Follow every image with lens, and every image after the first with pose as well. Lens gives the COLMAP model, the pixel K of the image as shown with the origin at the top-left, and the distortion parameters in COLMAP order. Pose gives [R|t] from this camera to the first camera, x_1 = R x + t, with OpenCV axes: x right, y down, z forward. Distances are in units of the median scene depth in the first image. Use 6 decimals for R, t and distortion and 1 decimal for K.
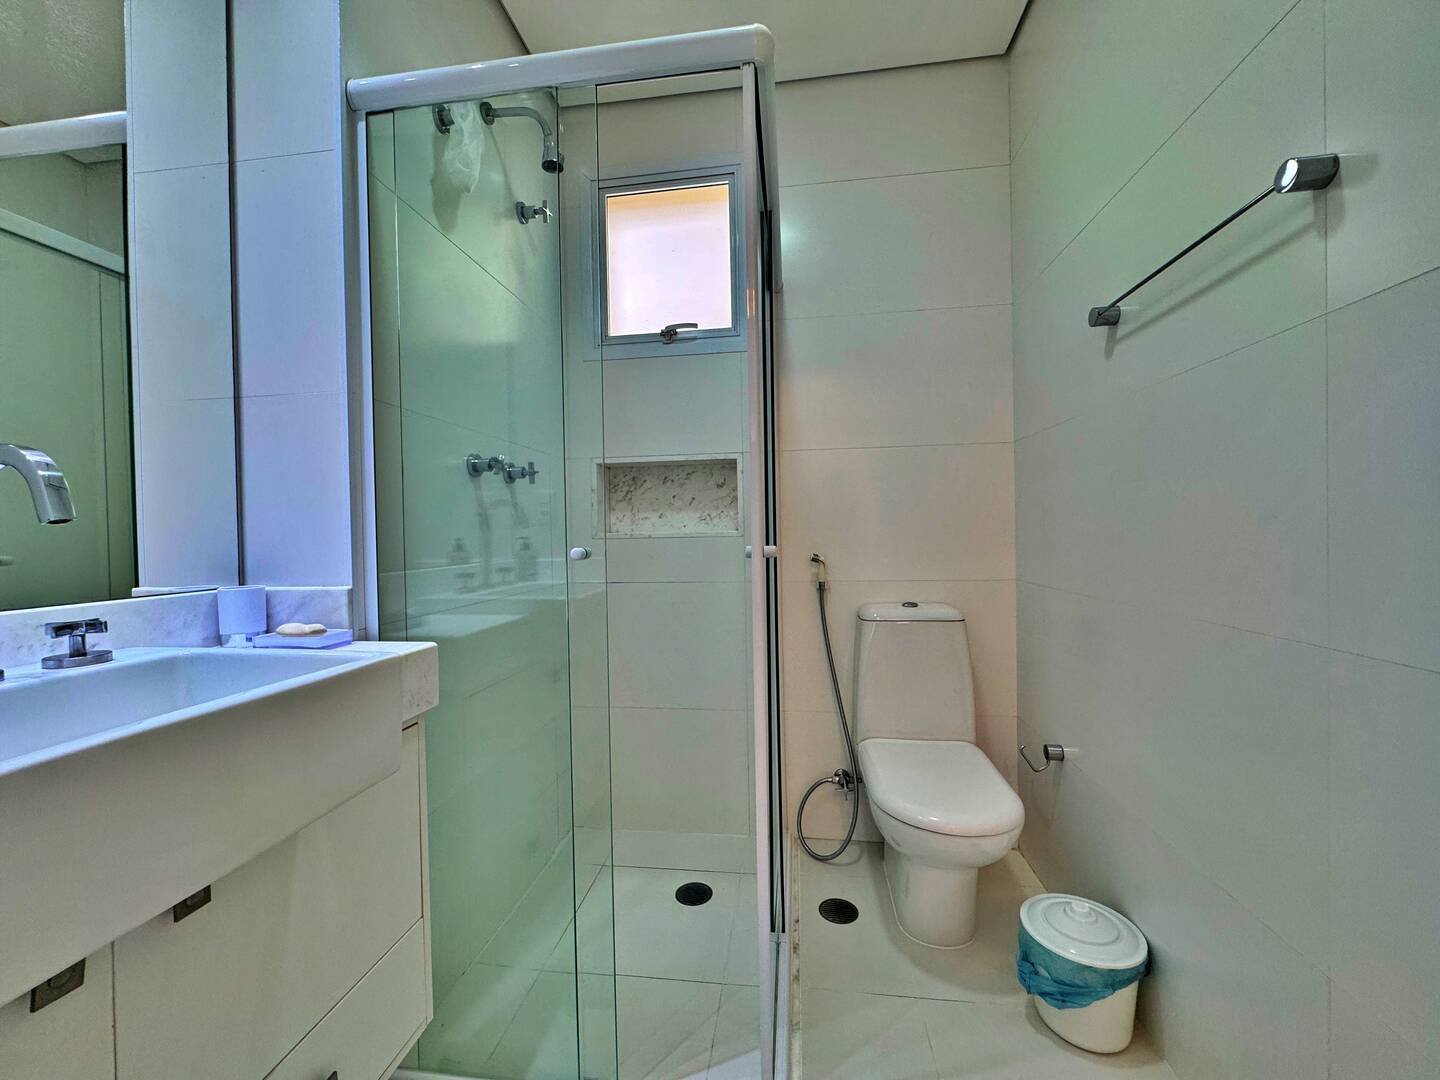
lens RADIAL K [[574.7, 0, 717.4], [0, 574.7, 541.5], [0, 0, 1]] dist [-0.002282, -0.000235]
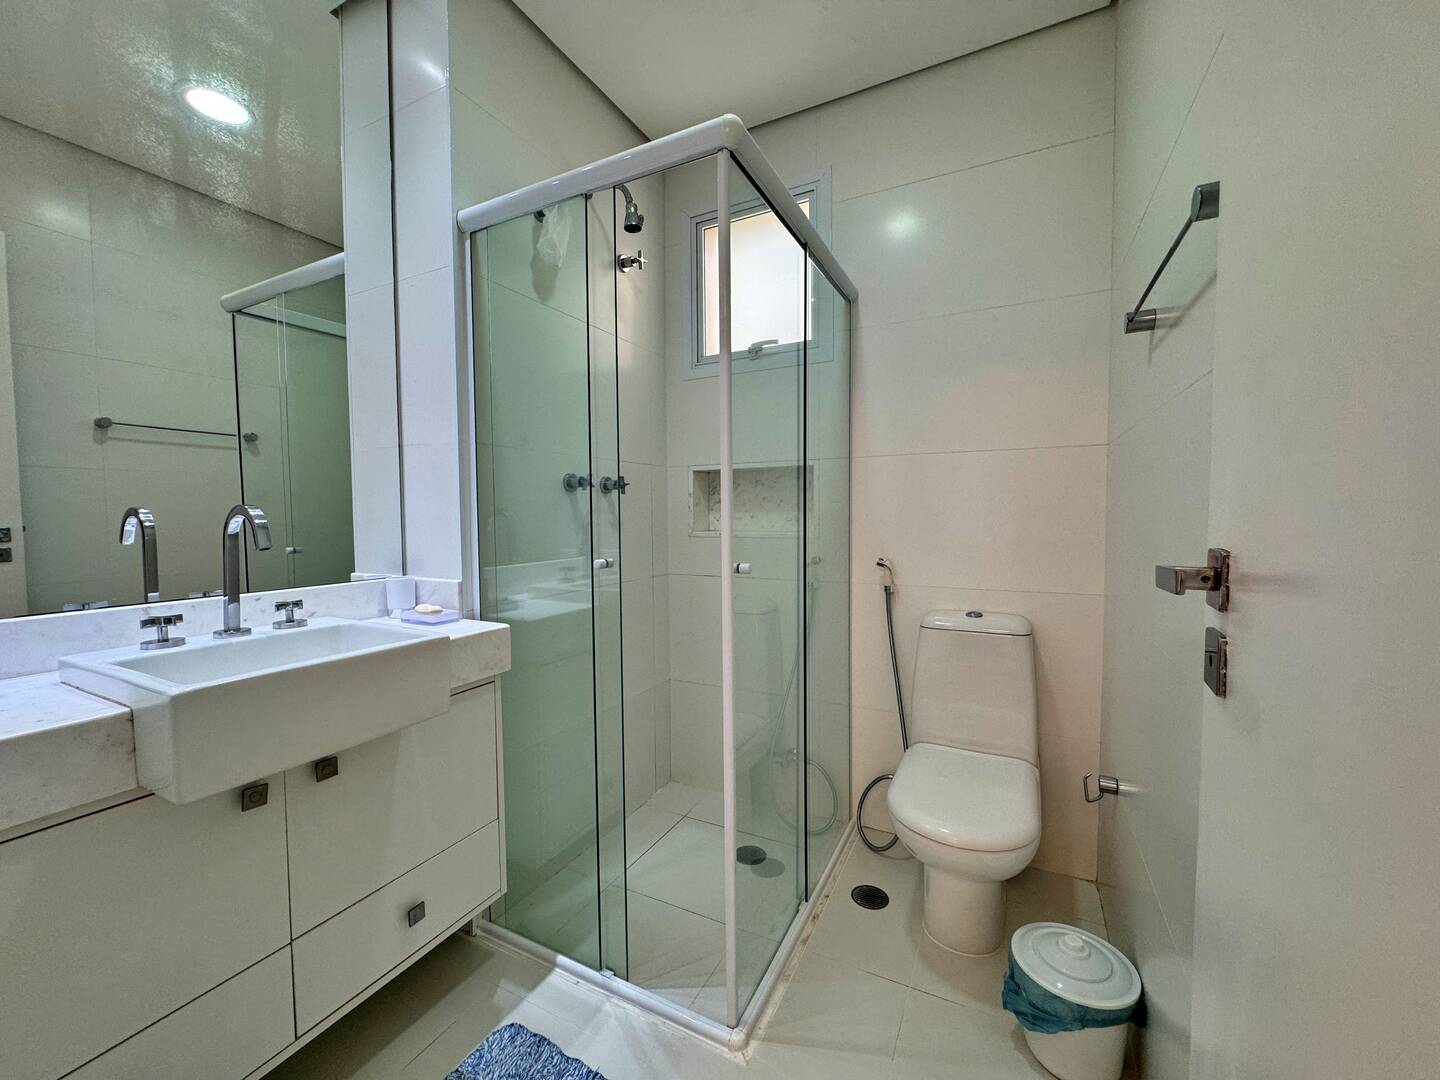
lens RADIAL K [[572.5, 0, 719.4], [0, 572.5, 540.4], [0, 0, 1]] dist [-0.002792, 0.000008]
pose [[0.943378, 0.027430, -0.330584, 0.382547], [-0.014969, 0.999080, 0.040180, -0.076987], [0.331382, -0.032956, 0.942921, -0.098481]]
